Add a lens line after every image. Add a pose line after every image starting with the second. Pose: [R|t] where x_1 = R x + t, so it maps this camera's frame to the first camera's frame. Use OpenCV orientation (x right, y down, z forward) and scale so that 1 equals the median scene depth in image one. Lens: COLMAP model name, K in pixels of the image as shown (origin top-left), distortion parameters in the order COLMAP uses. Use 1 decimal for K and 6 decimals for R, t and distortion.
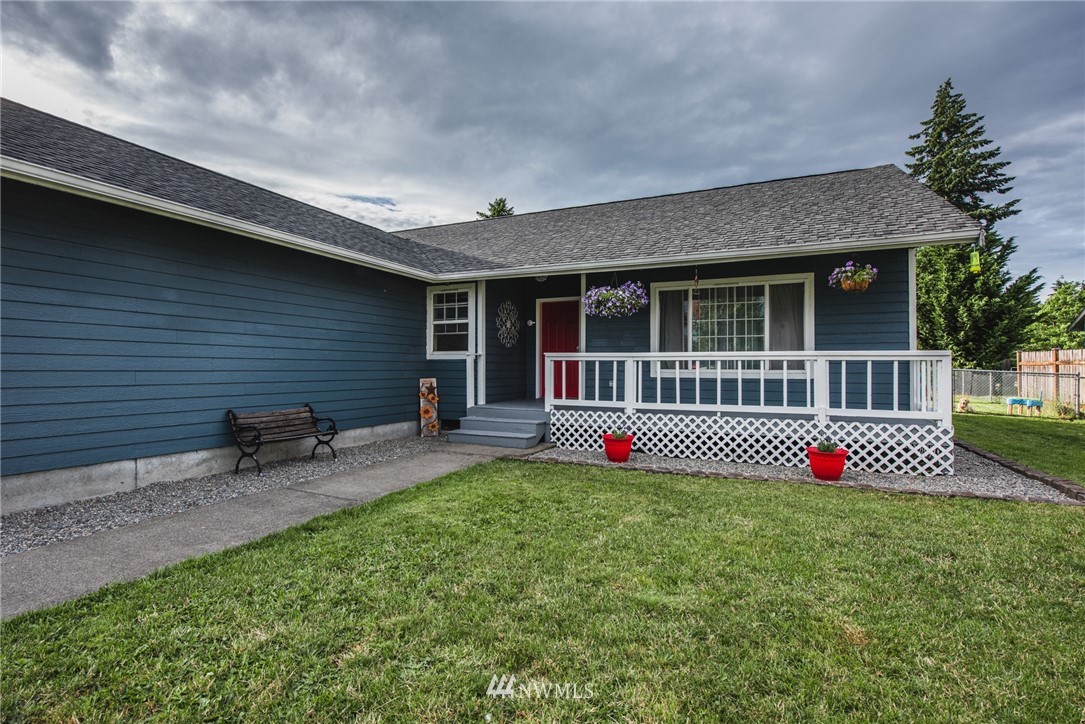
lens RADIAL K [[514.7, 0, 542.5], [0, 514.7, 362.0], [0, 0, 1]] dist [0.000179, -0.011401]
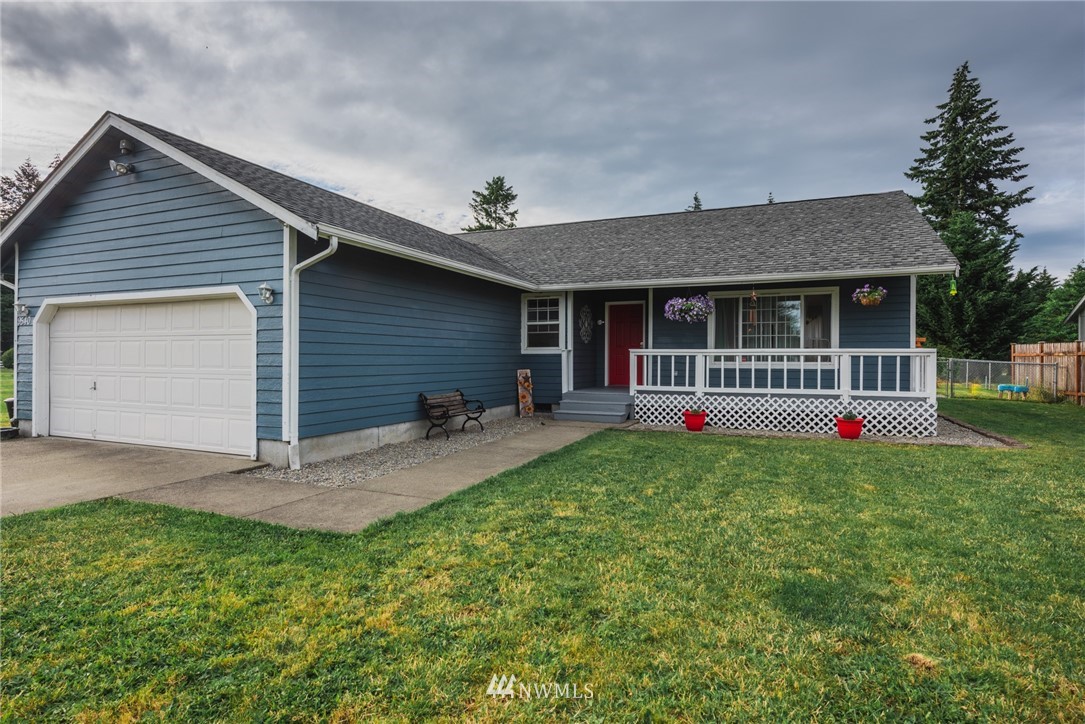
lens RADIAL K [[564.8, 0, 551.0], [0, 564.8, 363.5], [0, 0, 1]] dist [0.002738, -0.015829]
pose [[0.999387, -0.002880, 0.034899, -0.256459], [0.002109, 0.999753, 0.022123, -0.014620], [-0.034954, -0.022036, 0.999146, -0.414489]]
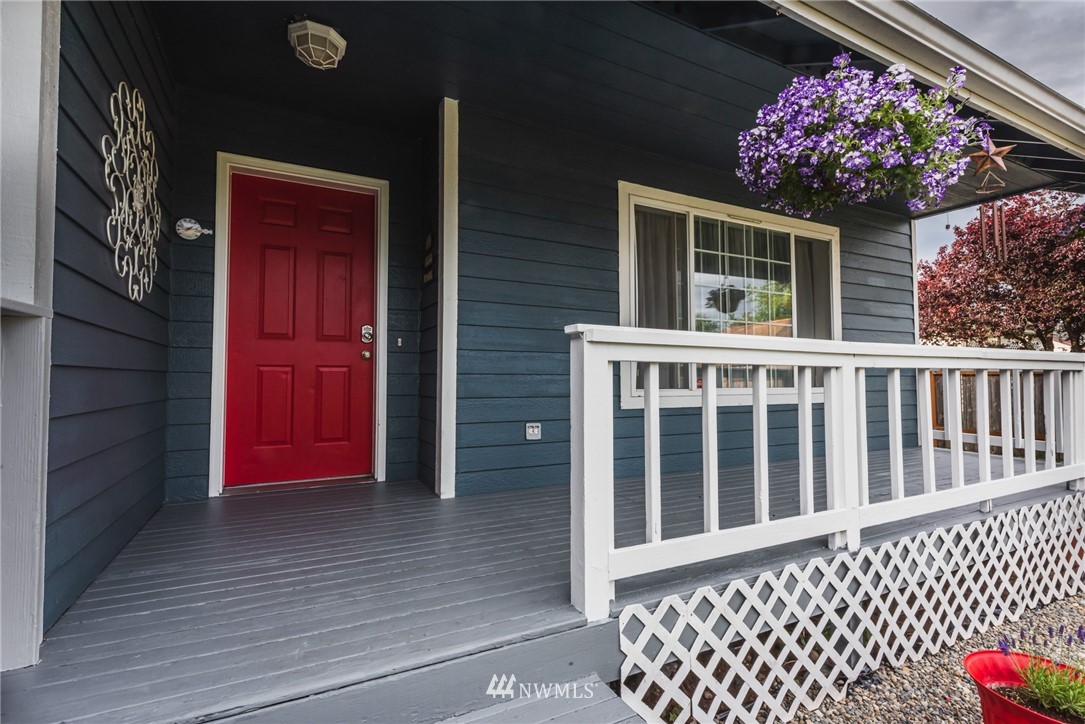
lens RADIAL K [[514.7, 0, 542.5], [0, 514.7, 362.0], [0, 0, 1]] dist [0.000179, -0.011401]
pose [[0.613717, 0.020728, 0.789254, -0.176129], [-0.008226, 0.999769, -0.019859, -0.000390], [-0.789483, 0.005695, 0.613746, 0.960346]]
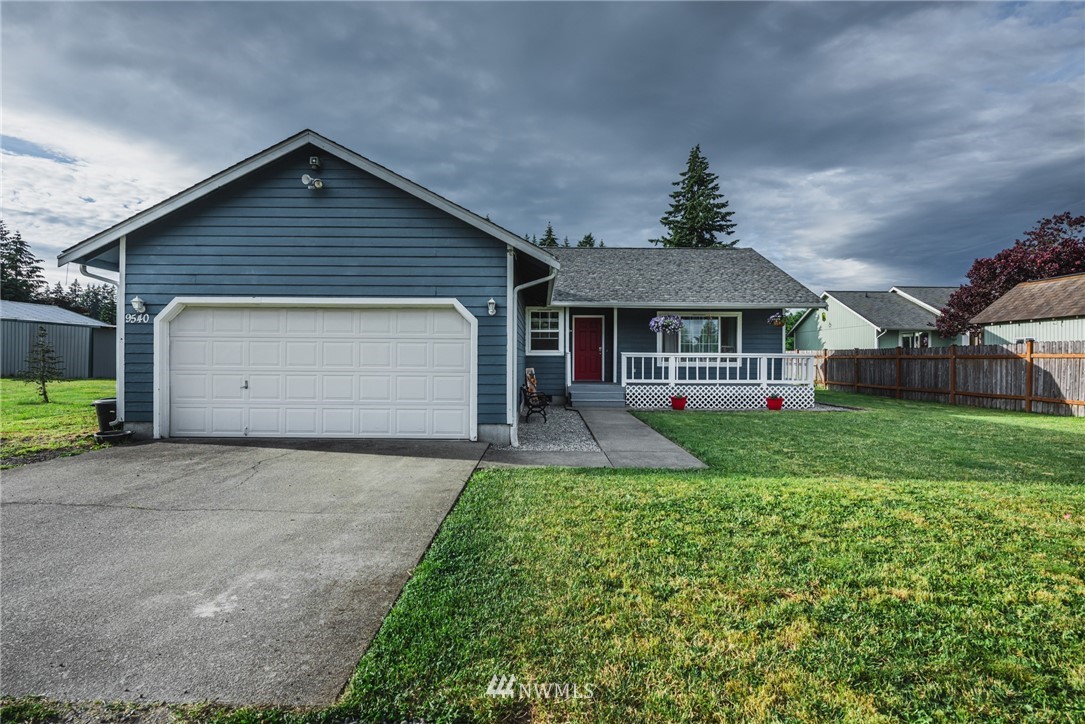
lens RADIAL K [[514.7, 0, 542.5], [0, 514.7, 362.0], [0, 0, 1]] dist [0.000179, -0.011401]
pose [[0.906972, -0.002184, 0.421186, -1.030519], [-0.005759, 0.999829, 0.017584, -0.015825], [-0.421152, -0.018374, 0.906804, -0.475714]]
